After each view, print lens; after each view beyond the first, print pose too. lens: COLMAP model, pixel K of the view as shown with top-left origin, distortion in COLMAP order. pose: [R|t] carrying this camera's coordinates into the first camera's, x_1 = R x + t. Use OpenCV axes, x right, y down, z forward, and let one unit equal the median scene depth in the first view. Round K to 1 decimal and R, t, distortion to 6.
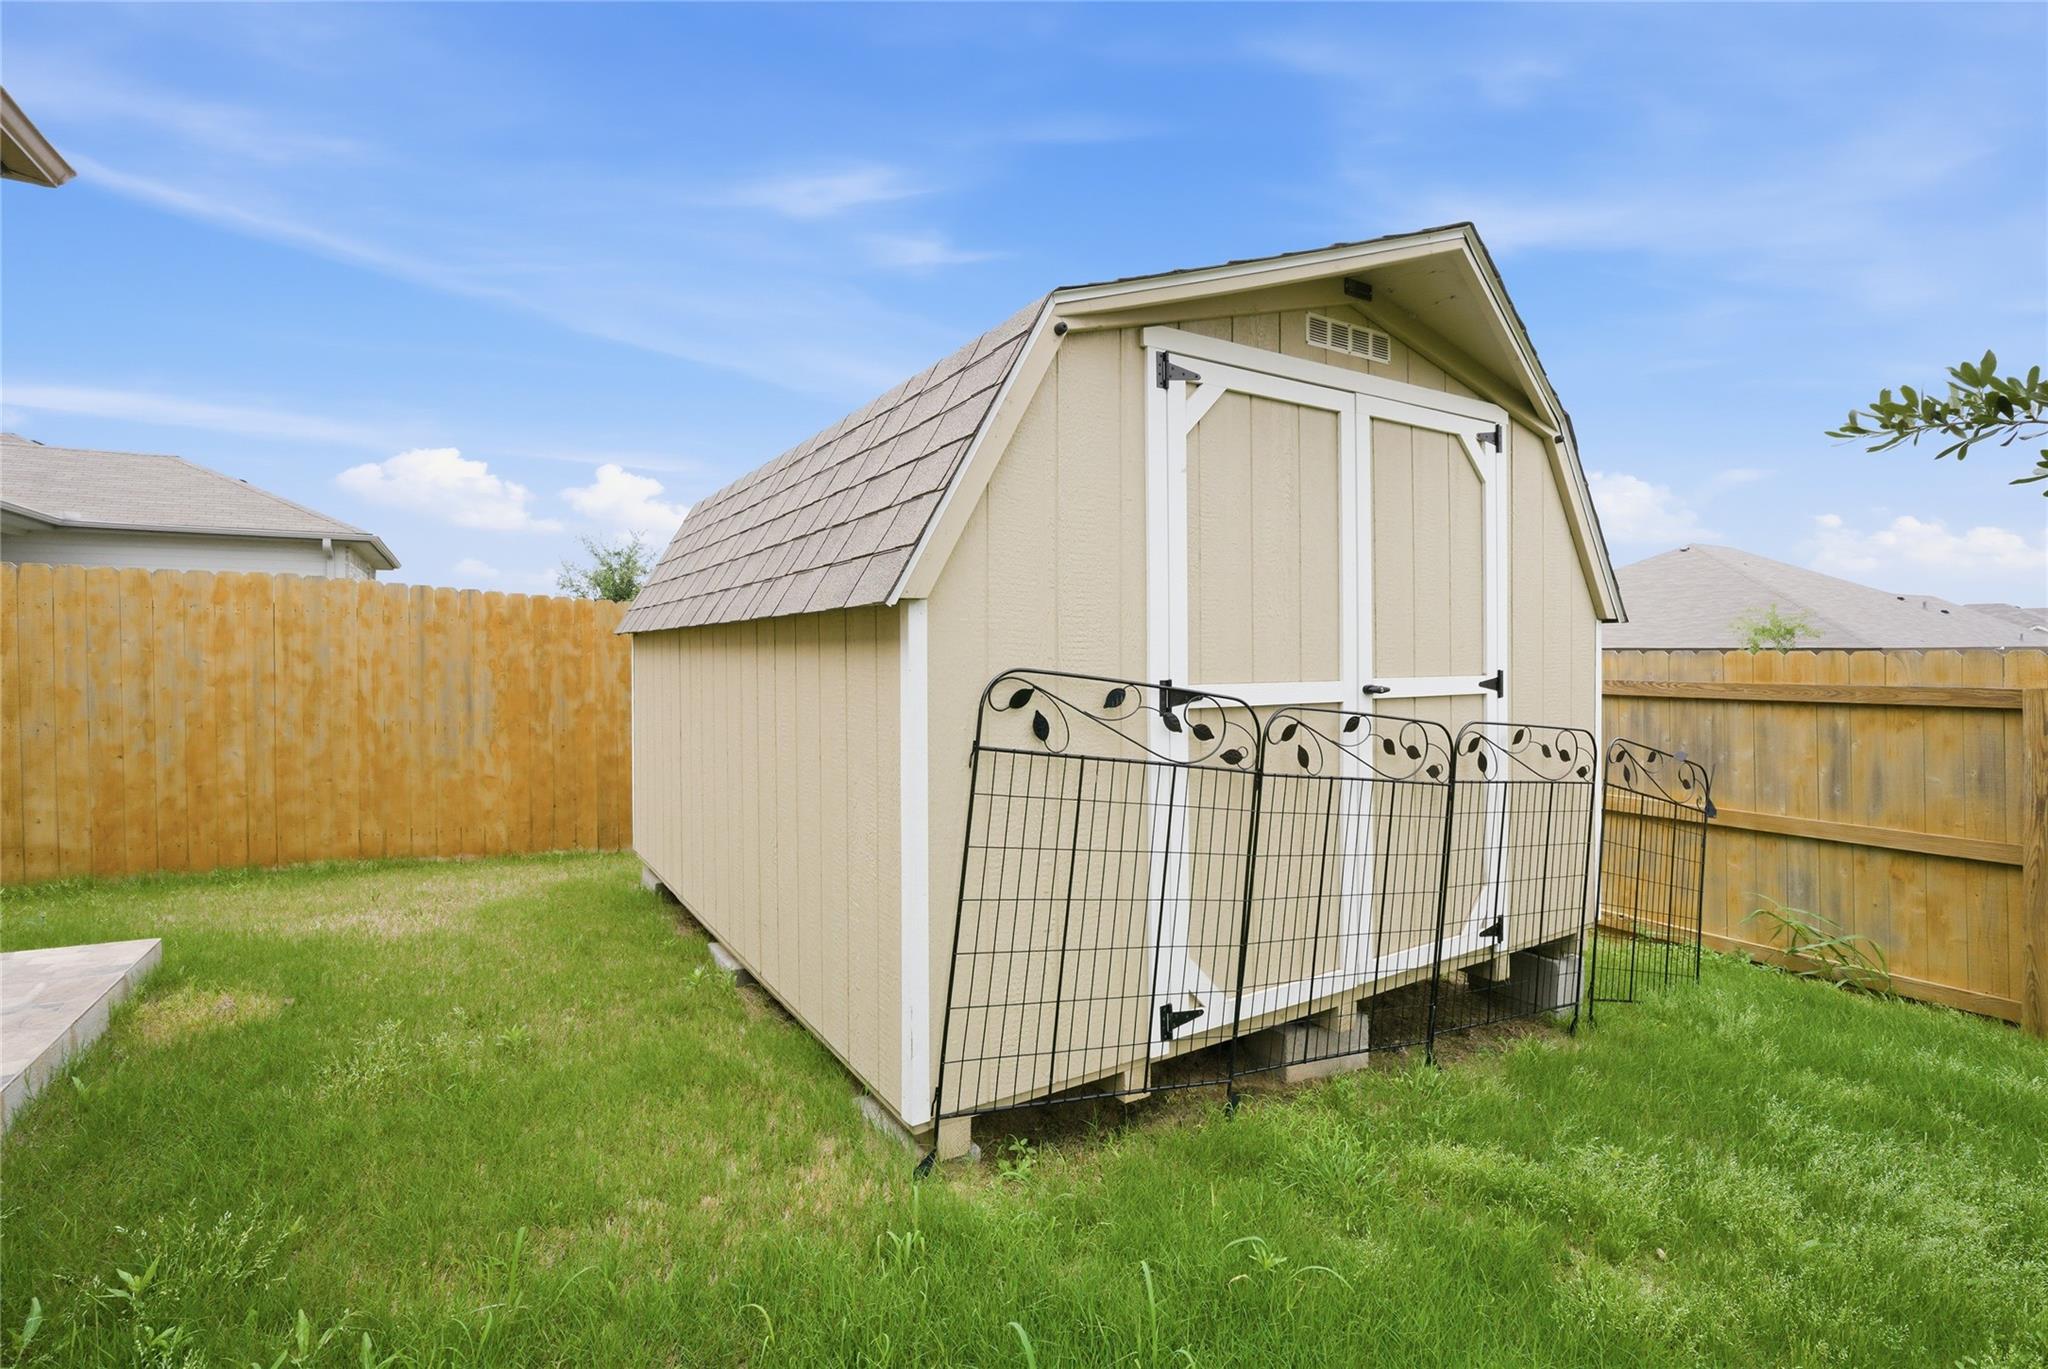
lens RADIAL K [[934.7, 0, 1025.4], [0, 934.7, 650.0], [0, 0, 1]] dist [-0.017003, 0.000016]
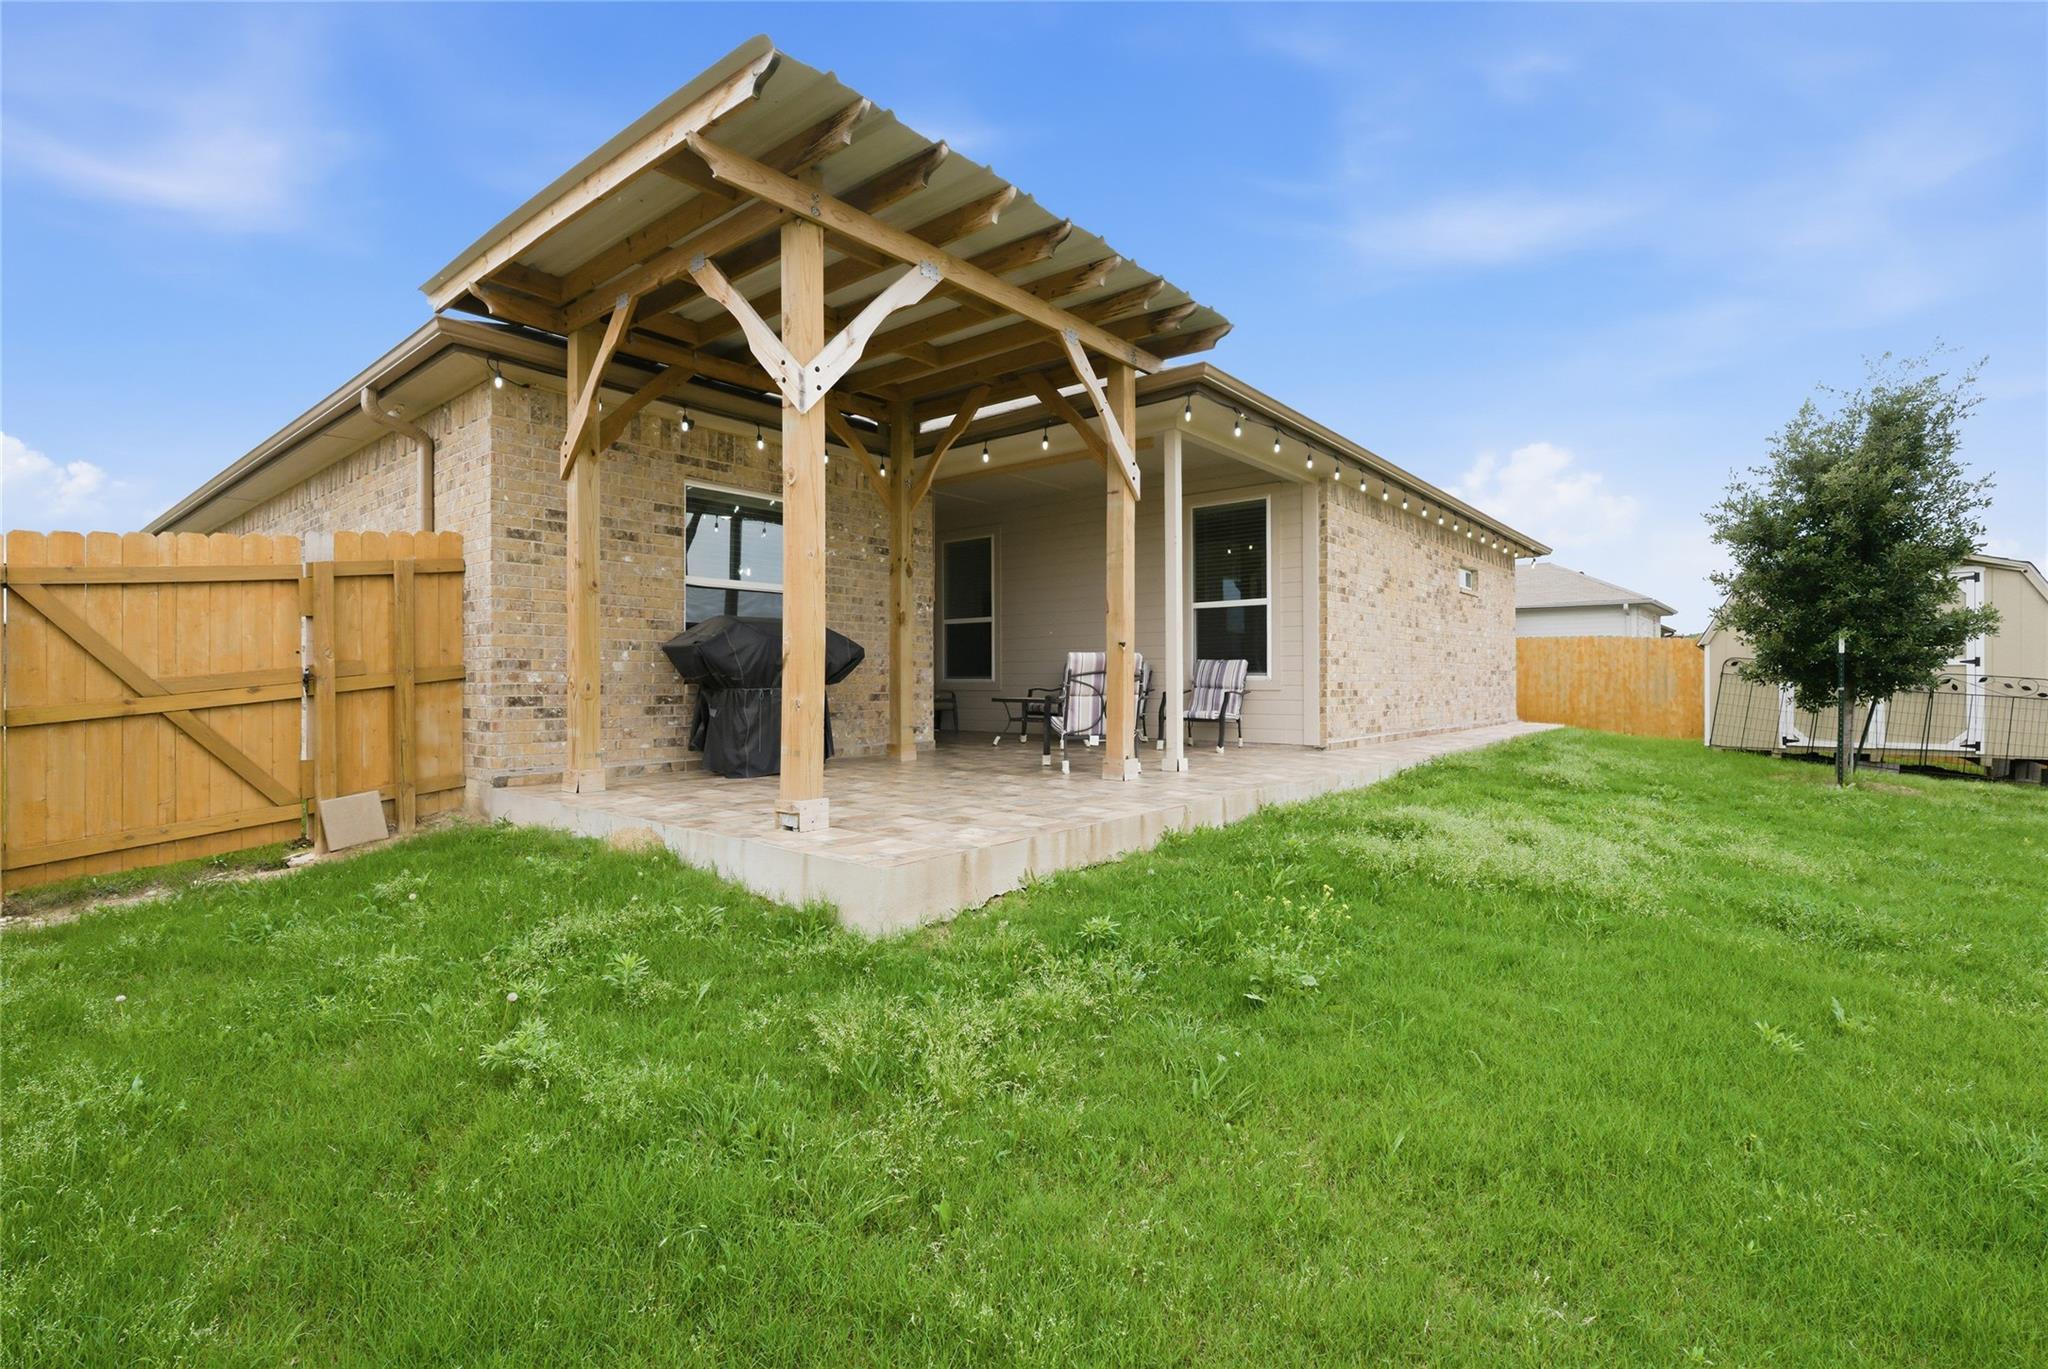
lens RADIAL K [[928.2, 0, 1024.0], [0, 928.2, 684.5], [0, 0, 1]] dist [-0.019859, 0.007136]
pose [[0.323391, 0.003341, -0.946259, 2.363881], [0.002578, 0.999987, 0.004411, 0.091278], [0.946262, -0.003866, 0.323379, -2.871140]]
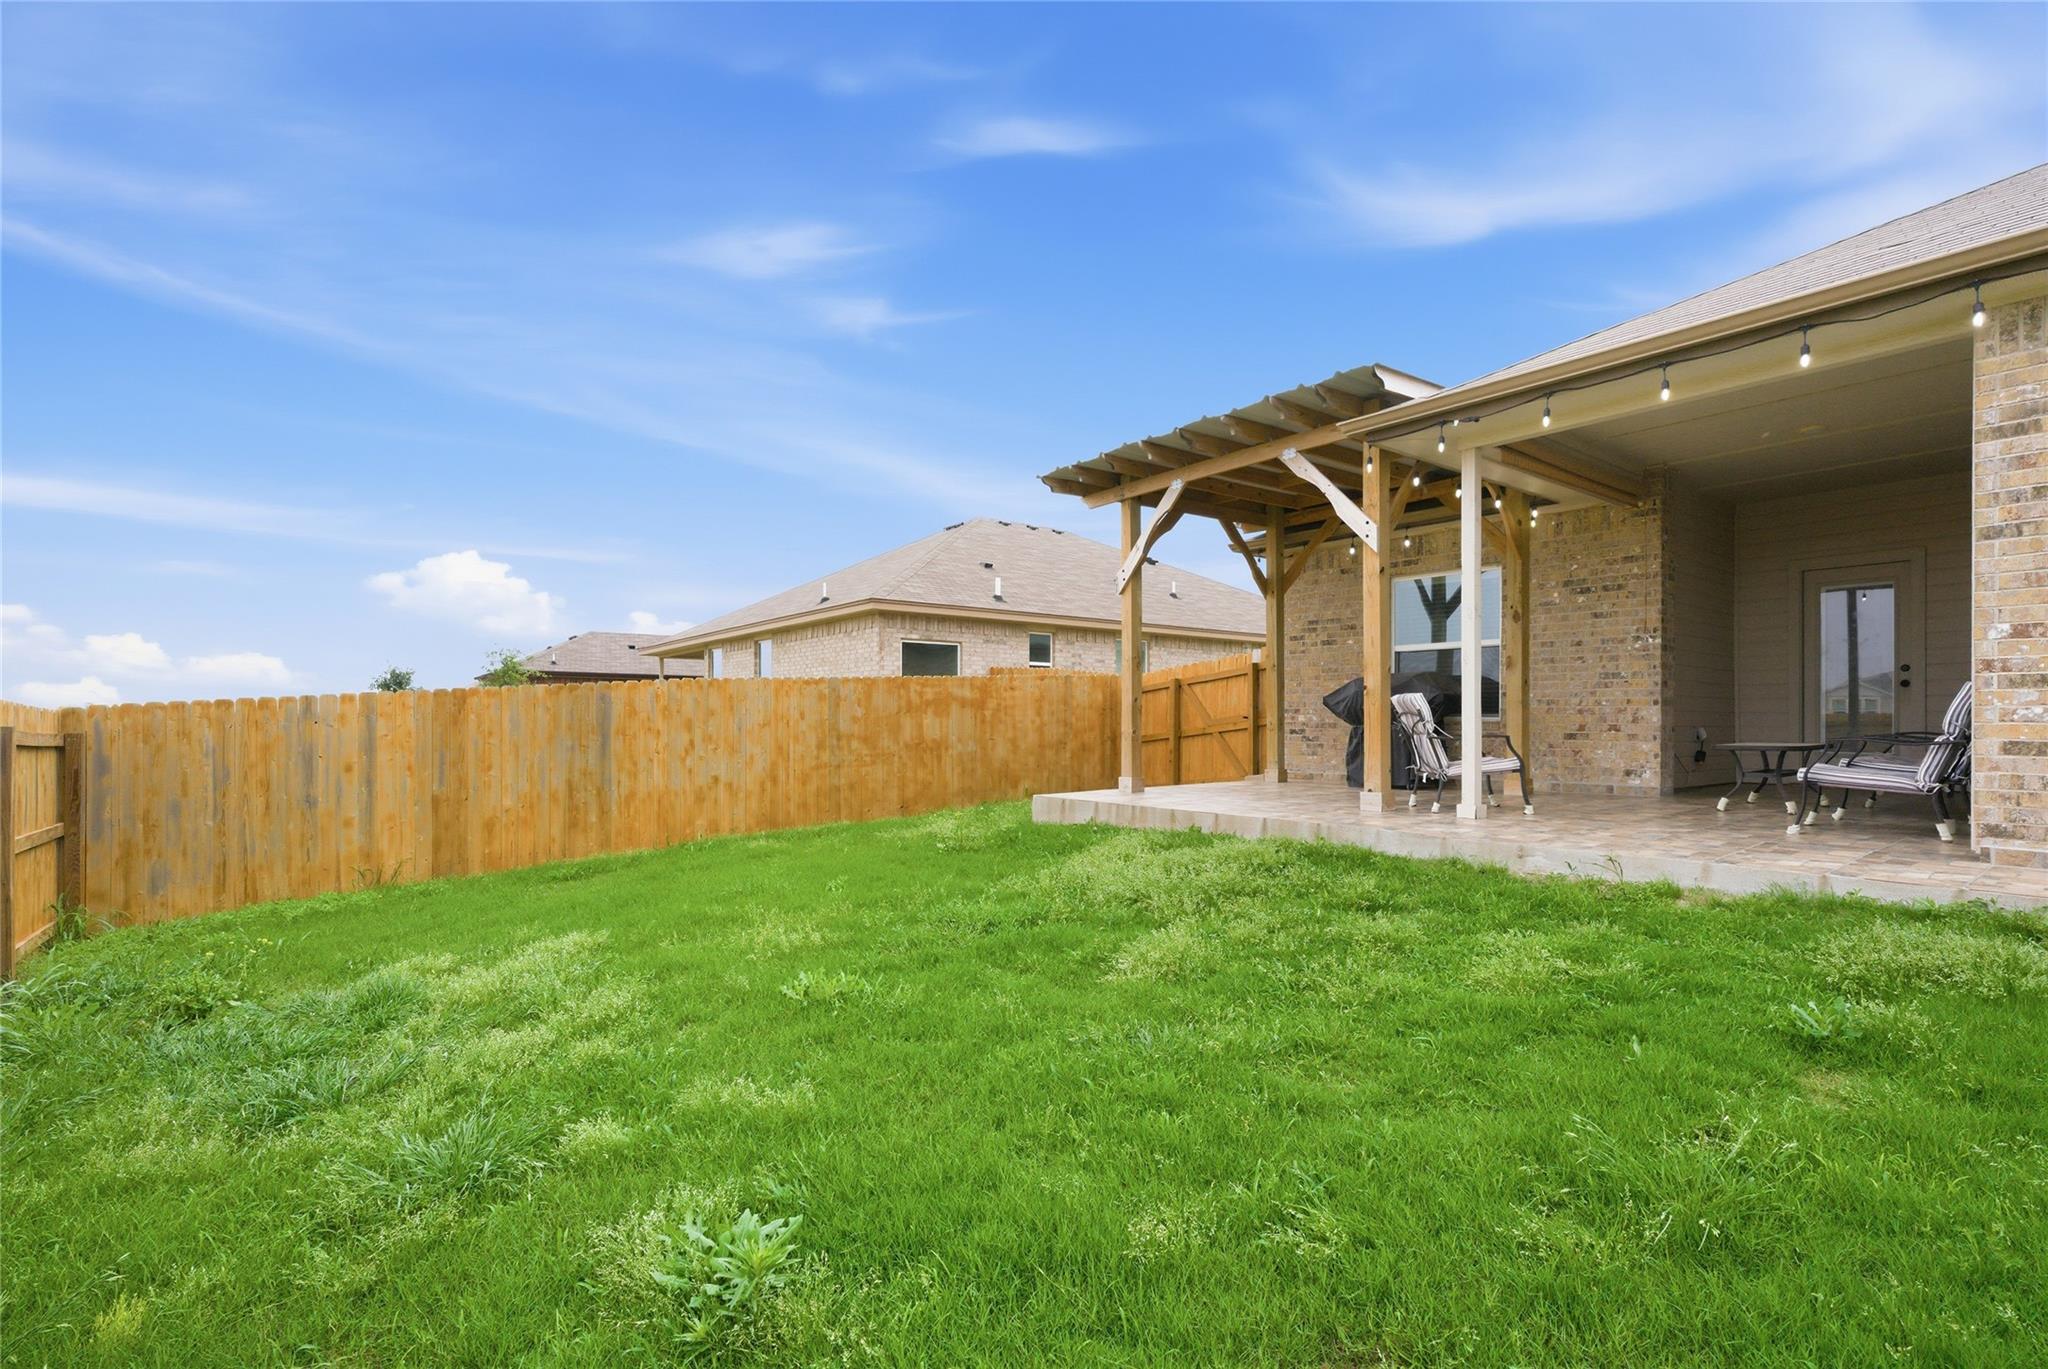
lens RADIAL K [[944.8, 0, 1027.6], [0, 944.8, 719.2], [0, 0, 1]] dist [-0.017332, 0.001593]
pose [[-0.994259, -0.000207, -0.107000, 1.653750], [0.000069, 0.999997, -0.002568, 0.094961], [0.107000, -0.002561, -0.994256, -0.143597]]
